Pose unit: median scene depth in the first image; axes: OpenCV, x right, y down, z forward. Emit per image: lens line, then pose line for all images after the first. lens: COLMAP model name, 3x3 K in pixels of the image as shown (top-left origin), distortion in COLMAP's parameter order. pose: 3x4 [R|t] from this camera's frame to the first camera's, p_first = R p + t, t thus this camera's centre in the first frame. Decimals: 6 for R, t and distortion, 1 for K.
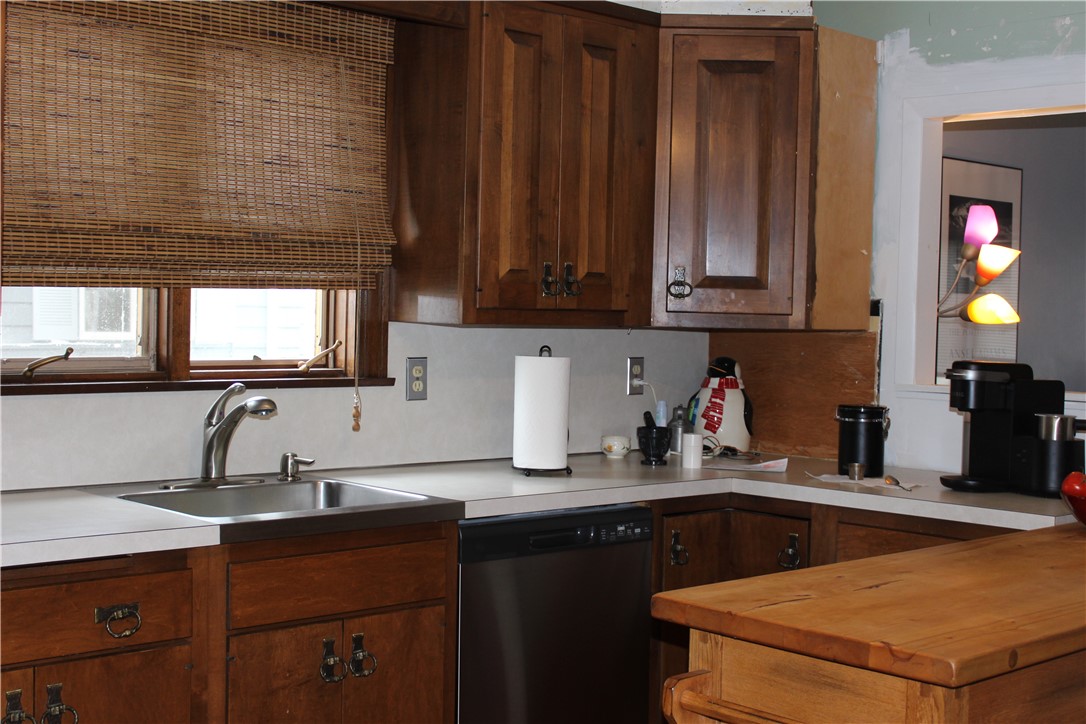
lens RADIAL K [[1448.6, 0, 542.6], [0, 1448.6, 358.0], [0, 0, 1]] dist [-0.028144, 0.000000]
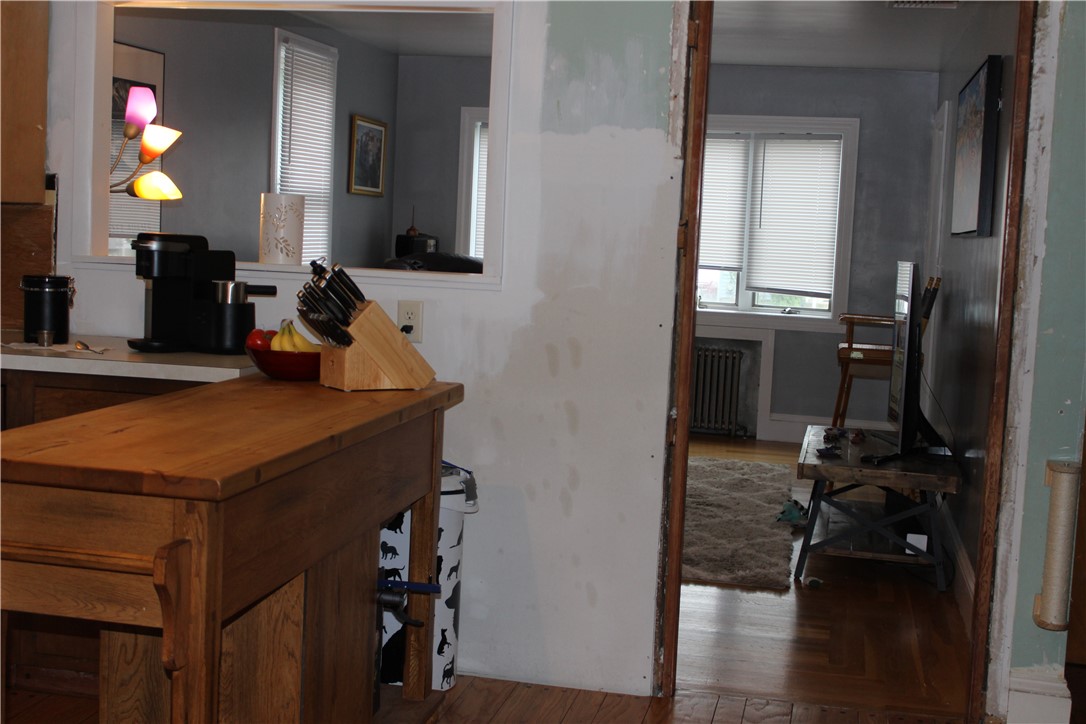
lens RADIAL K [[1448.6, 0, 542.0], [0, 1448.6, 362.3], [0, 0, 1]] dist [-0.028144, 0.000000]
pose [[0.819916, -0.045208, 0.570696, -0.090165], [-0.004477, 0.996340, 0.085358, 0.004965], [-0.572466, -0.072541, 0.816713, -0.065205]]
